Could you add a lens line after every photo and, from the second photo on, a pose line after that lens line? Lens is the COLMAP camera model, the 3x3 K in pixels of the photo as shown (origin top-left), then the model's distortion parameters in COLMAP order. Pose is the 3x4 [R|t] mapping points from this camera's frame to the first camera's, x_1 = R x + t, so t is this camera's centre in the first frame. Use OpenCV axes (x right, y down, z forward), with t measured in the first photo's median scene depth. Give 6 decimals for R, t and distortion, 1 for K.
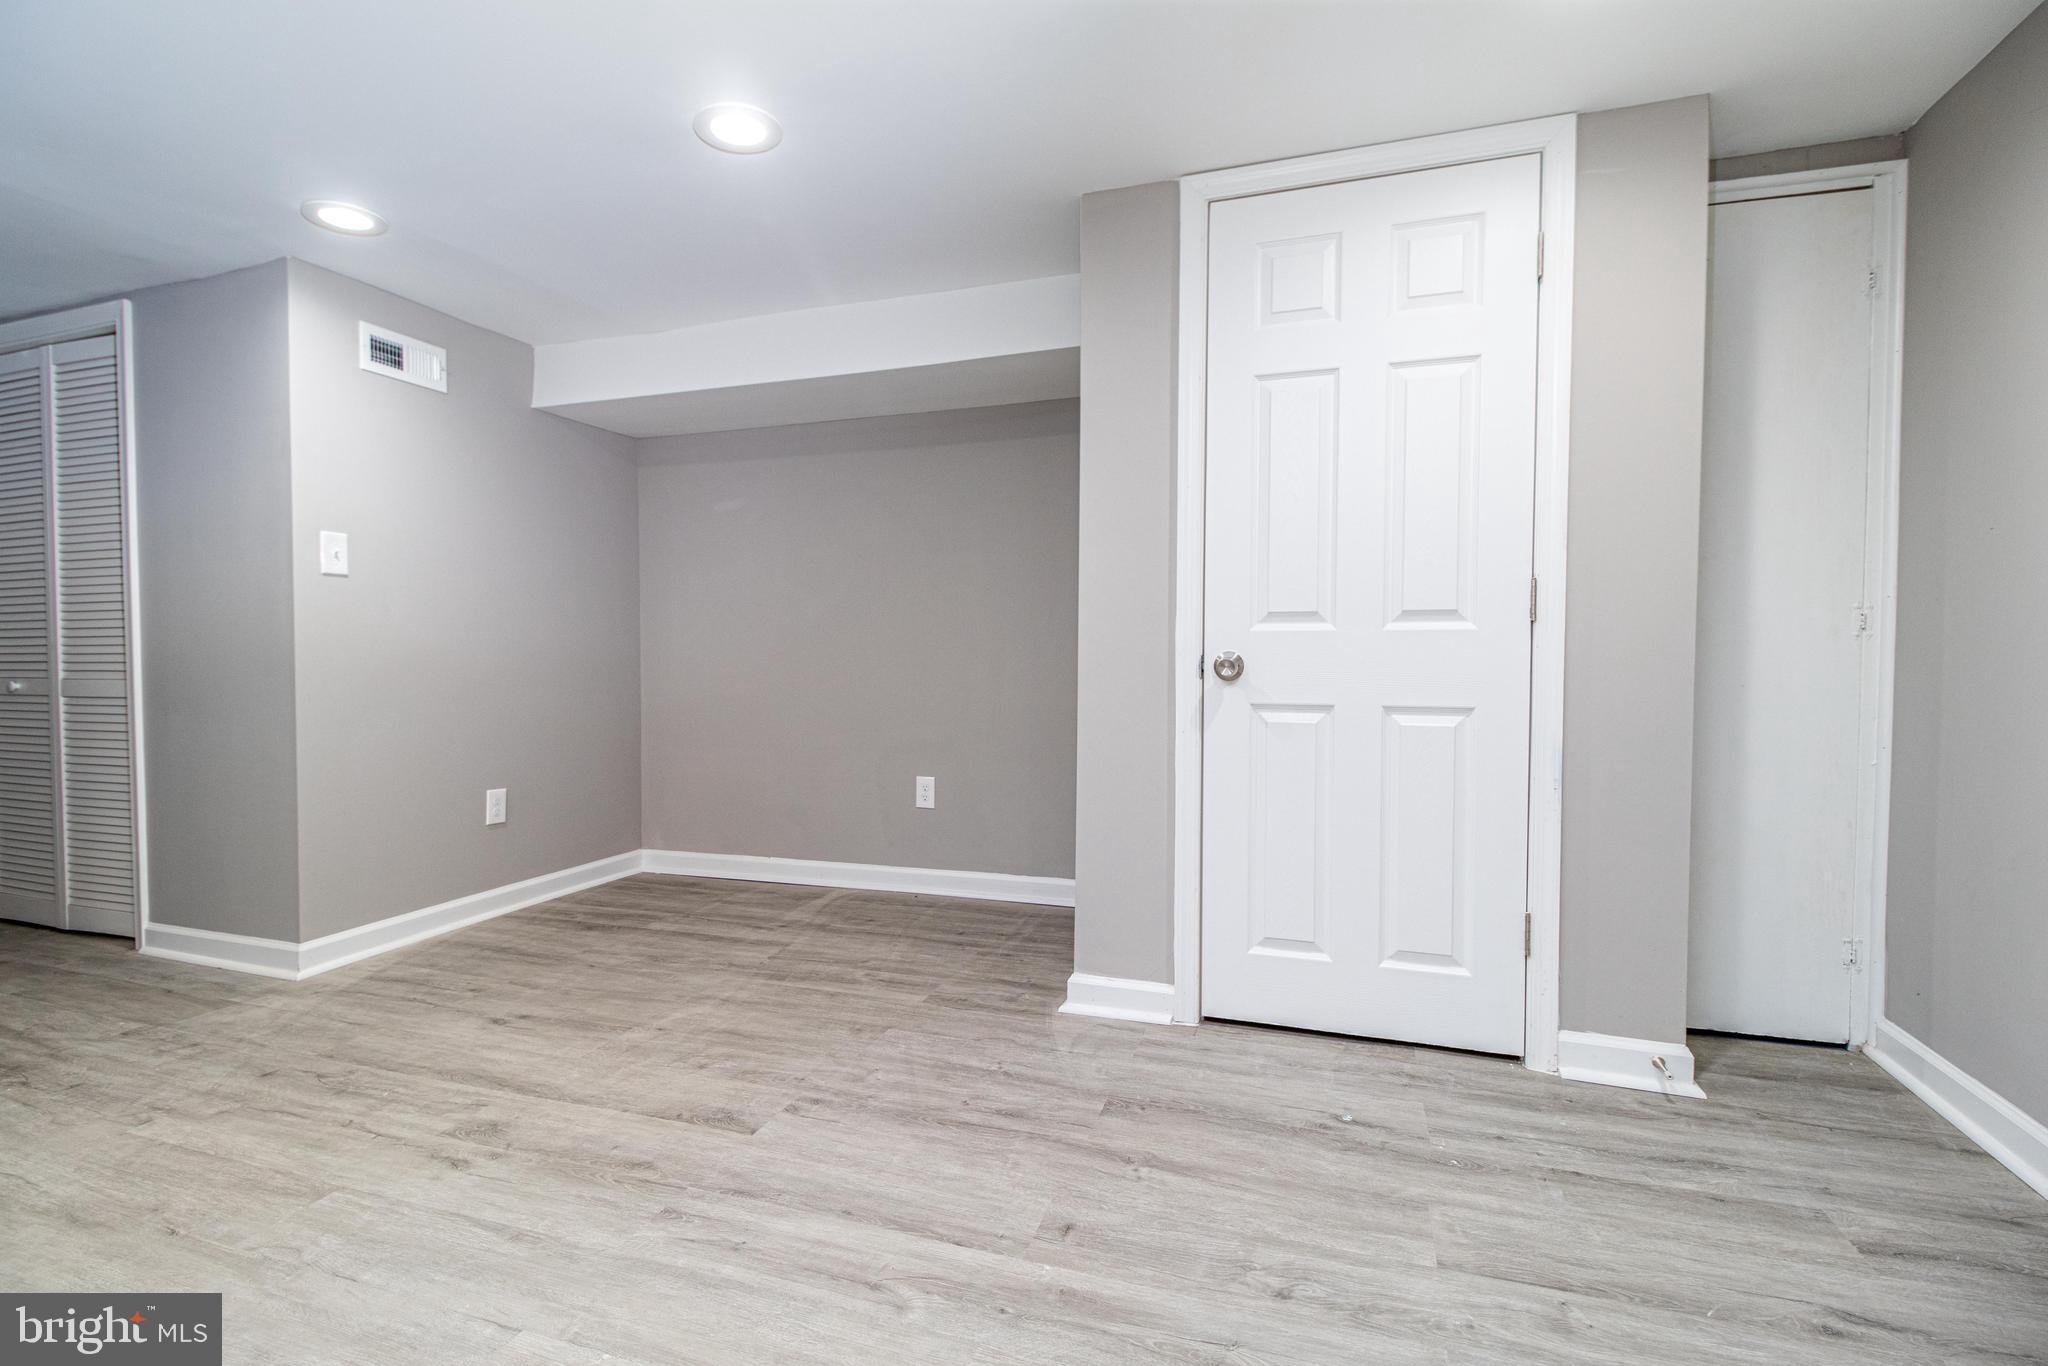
lens RADIAL K [[938.6, 0, 1018.6], [0, 938.6, 674.1], [0, 0, 1]] dist [0.014448, -0.010596]
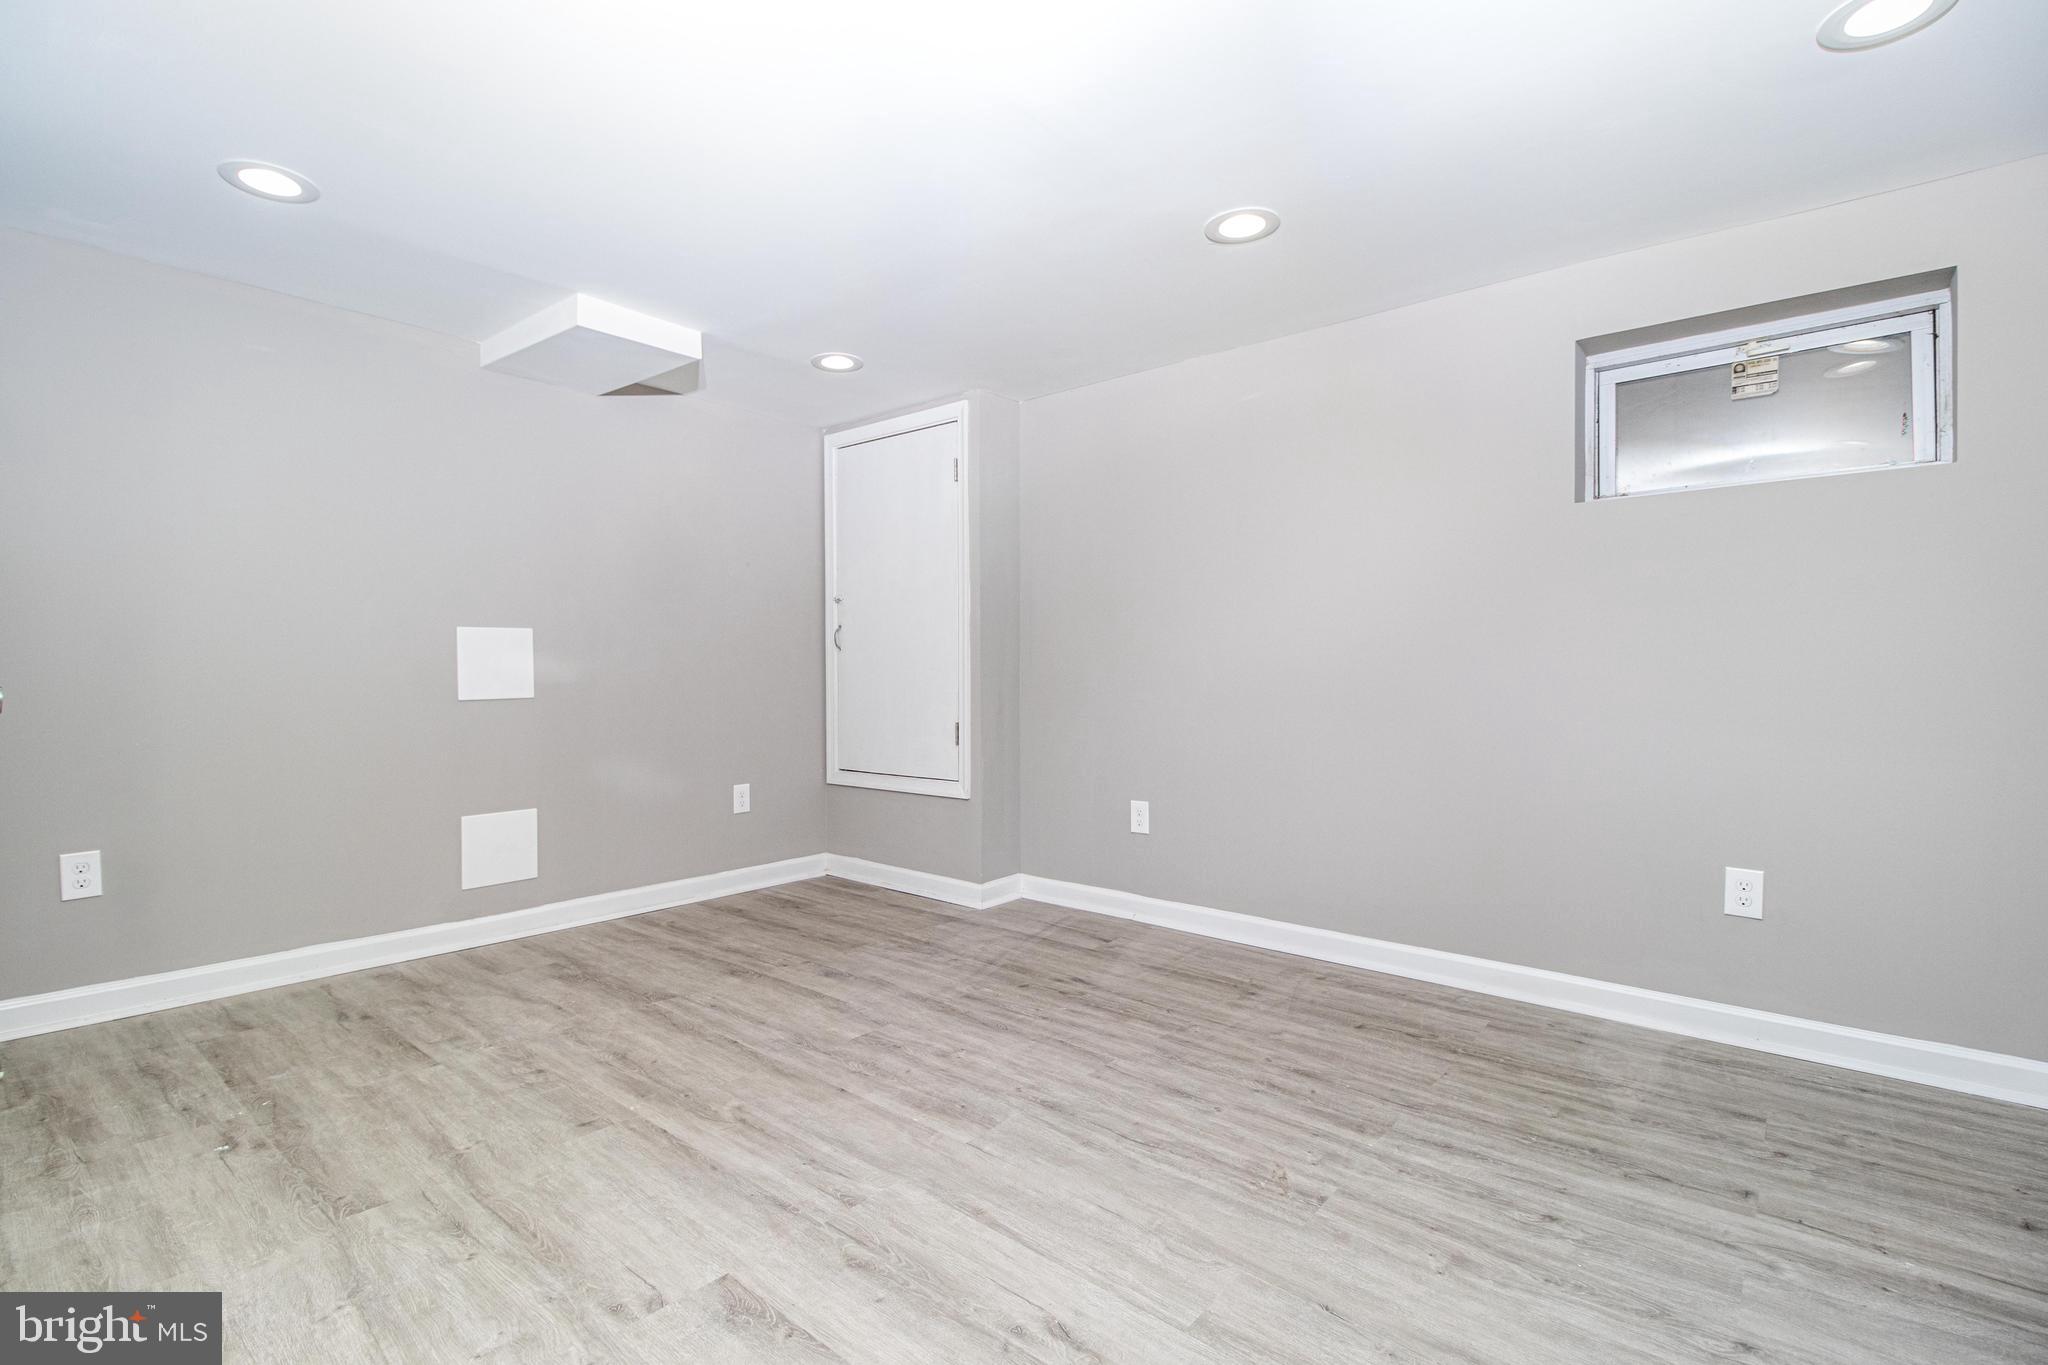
lens RADIAL K [[938.6, 0, 1016.3], [0, 938.6, 674.4], [0, 0, 1]] dist [0.014448, -0.010596]
pose [[-0.931313, 0.003079, 0.364206, -0.637777], [0.012509, 0.999645, 0.023535, -0.030643], [-0.364004, 0.026475, -0.931021, 1.300018]]
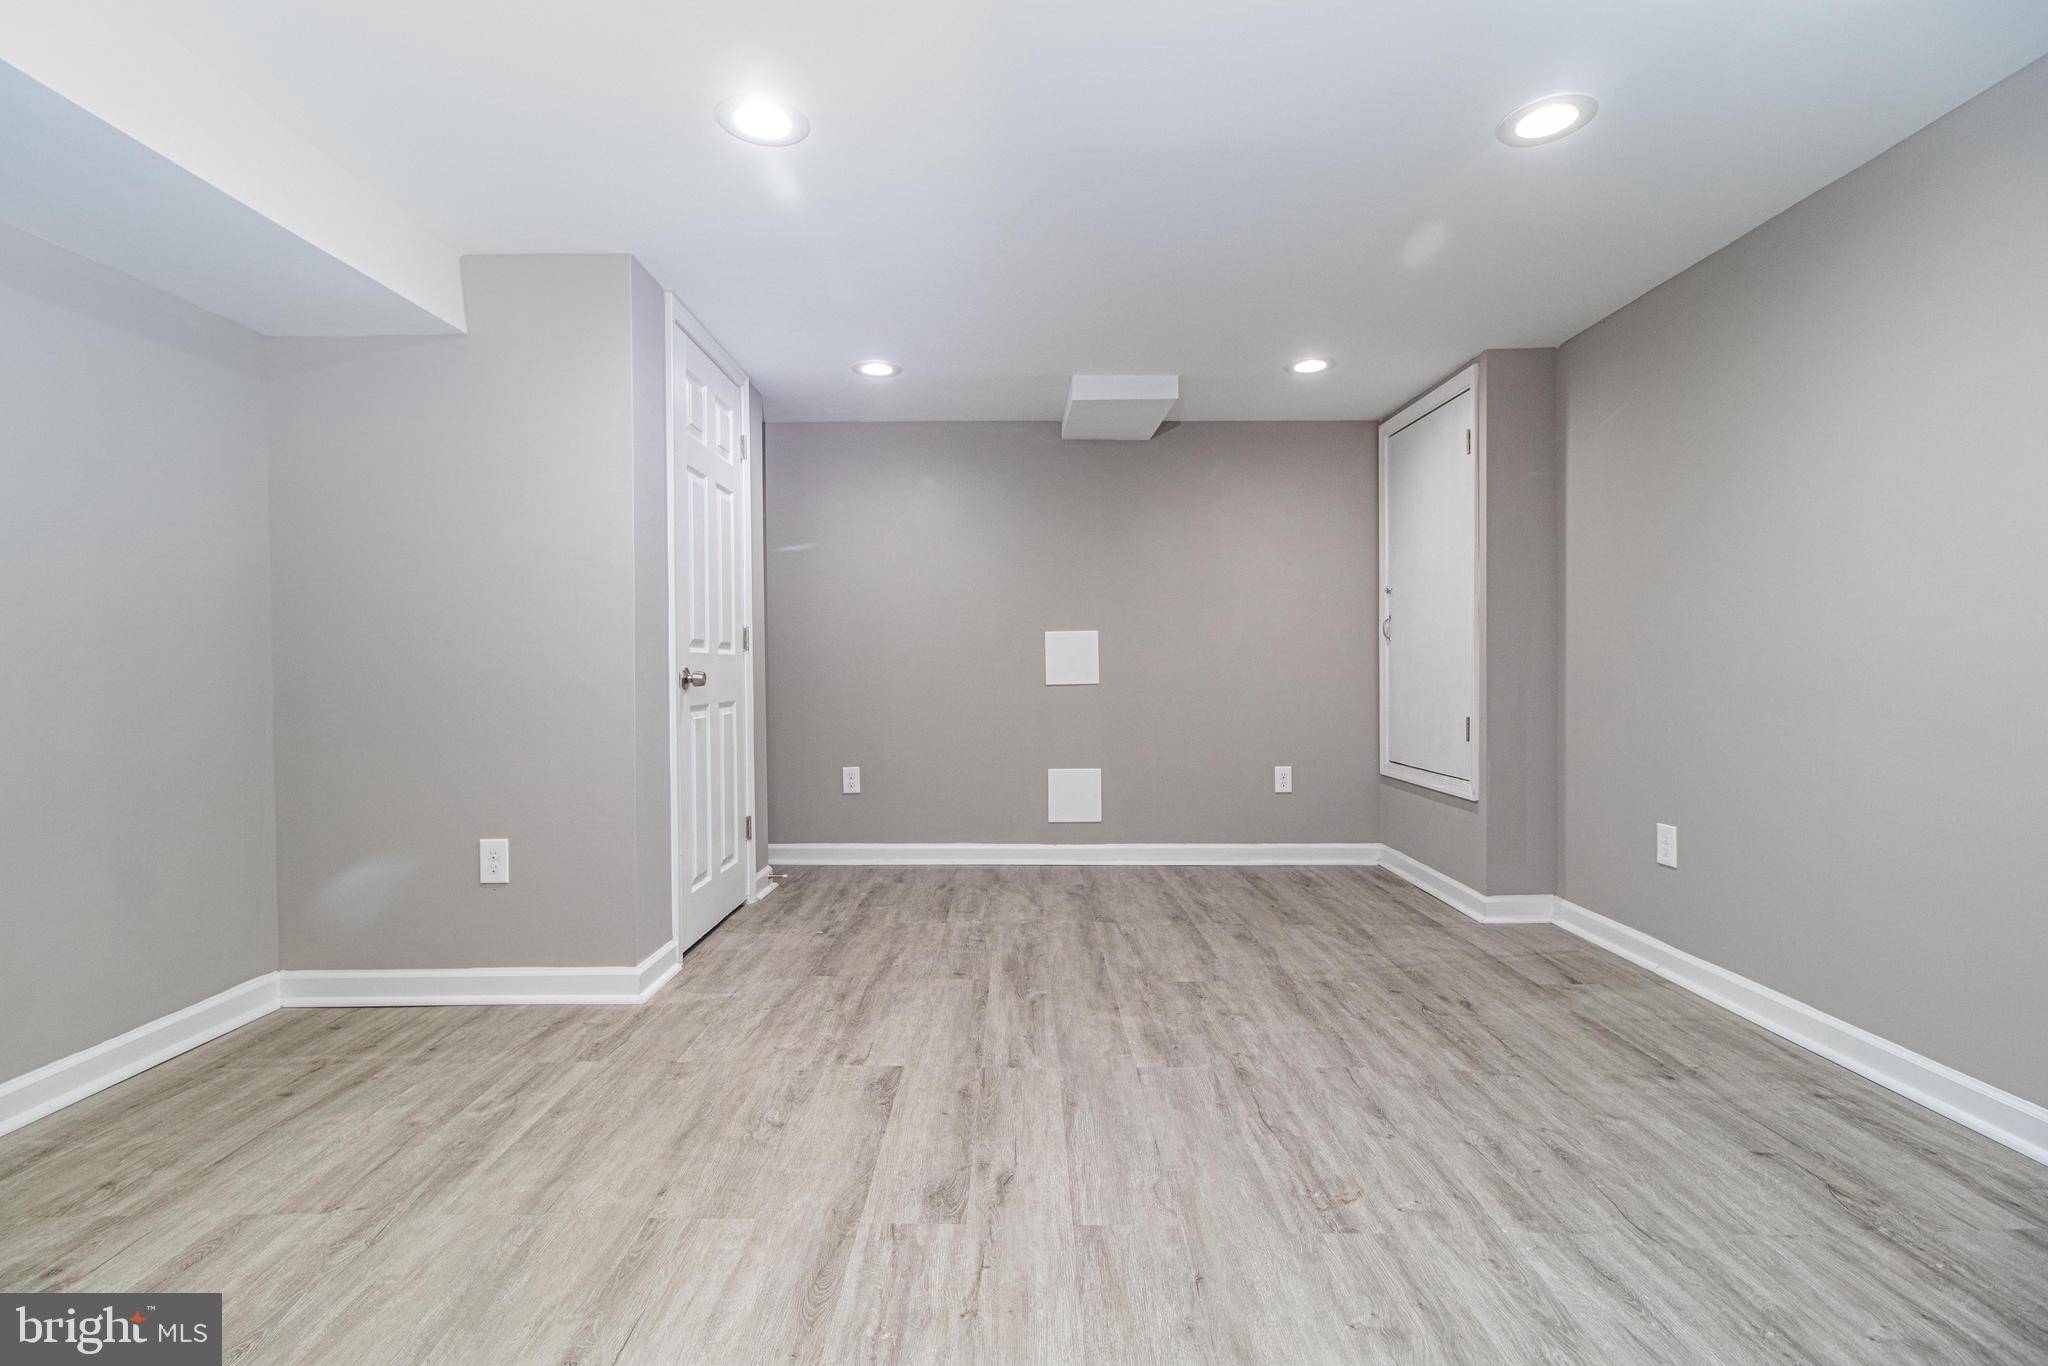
lens RADIAL K [[938.6, 0, 1018.2], [0, 938.6, 668.2], [0, 0, 1]] dist [0.014448, -0.010596]
pose [[-0.321937, 0.002025, 0.946759, -1.160212], [0.028222, 0.999574, 0.007459, -0.019143], [-0.946340, 0.029121, -0.321857, 0.973732]]
